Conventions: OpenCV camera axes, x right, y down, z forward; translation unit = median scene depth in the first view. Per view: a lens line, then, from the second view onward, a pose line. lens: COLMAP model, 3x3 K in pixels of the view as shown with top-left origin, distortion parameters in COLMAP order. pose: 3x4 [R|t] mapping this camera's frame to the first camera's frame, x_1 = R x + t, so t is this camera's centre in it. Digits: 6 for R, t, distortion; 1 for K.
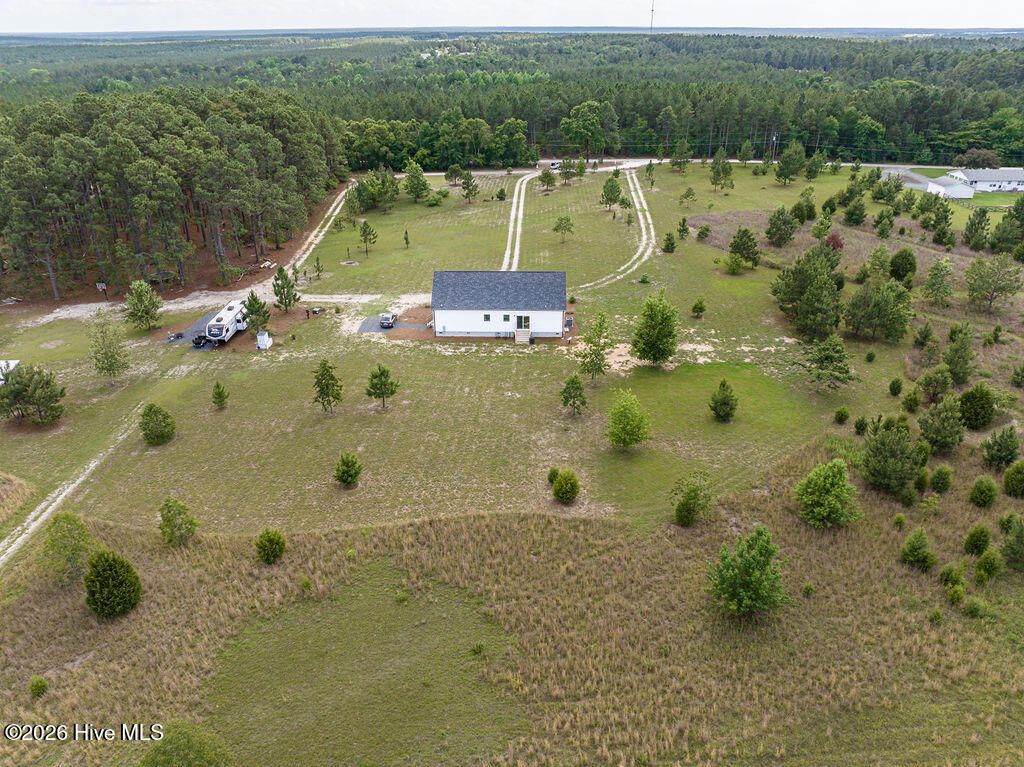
lens RADIAL K [[722.6, 0, 516.3], [0, 722.6, 387.0], [0, 0, 1]] dist [-0.042319, 0.018911]
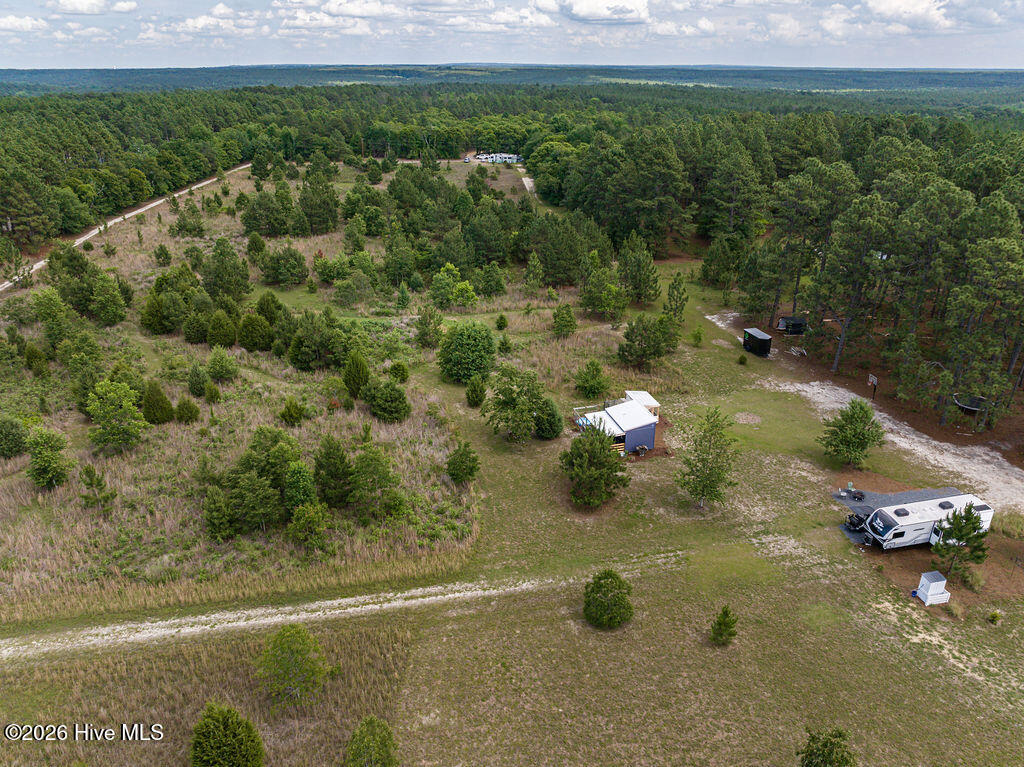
lens RADIAL K [[722.6, 0, 512.9], [0, 722.6, 375.1], [0, 0, 1]] dist [-0.042319, 0.018911]
pose [[0.217684, 0.391542, -0.894041, 0.004036], [-0.439514, 0.857200, 0.268393, -0.176529], [0.871459, 0.334519, 0.358686, 0.390535]]
